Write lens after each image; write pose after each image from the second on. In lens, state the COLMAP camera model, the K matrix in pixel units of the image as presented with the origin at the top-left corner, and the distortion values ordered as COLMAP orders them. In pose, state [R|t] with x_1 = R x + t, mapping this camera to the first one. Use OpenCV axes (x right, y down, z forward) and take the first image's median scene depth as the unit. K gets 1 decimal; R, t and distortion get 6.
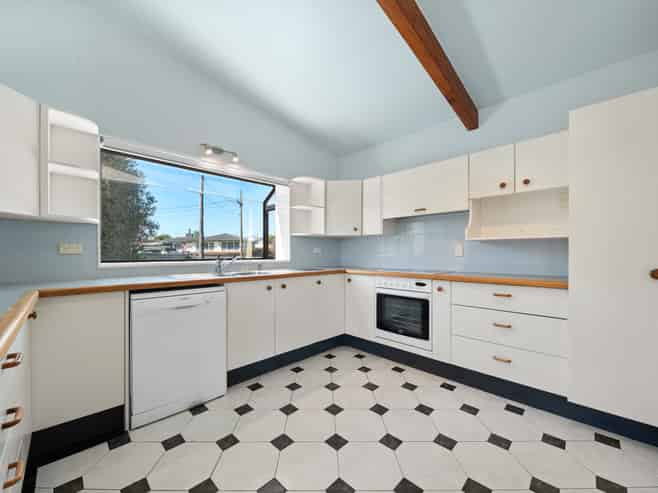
lens RADIAL K [[277.1, 0, 329.0], [0, 277.1, 246.5], [0, 0, 1]] dist [0.039645, 0.000010]
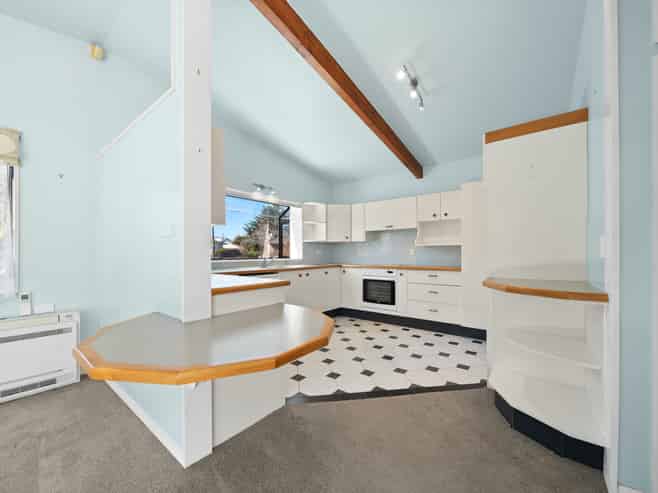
lens RADIAL K [[266.0, 0, 329.0], [0, 266.0, 246.5], [0, 0, 1]] dist [-0.000627, -0.000010]
pose [[0.990673, -0.000623, 0.136259, -0.214987], [0.000750, 0.999999, -0.000878, -0.014824], [-0.136259, 0.000972, 0.990673, -0.451921]]
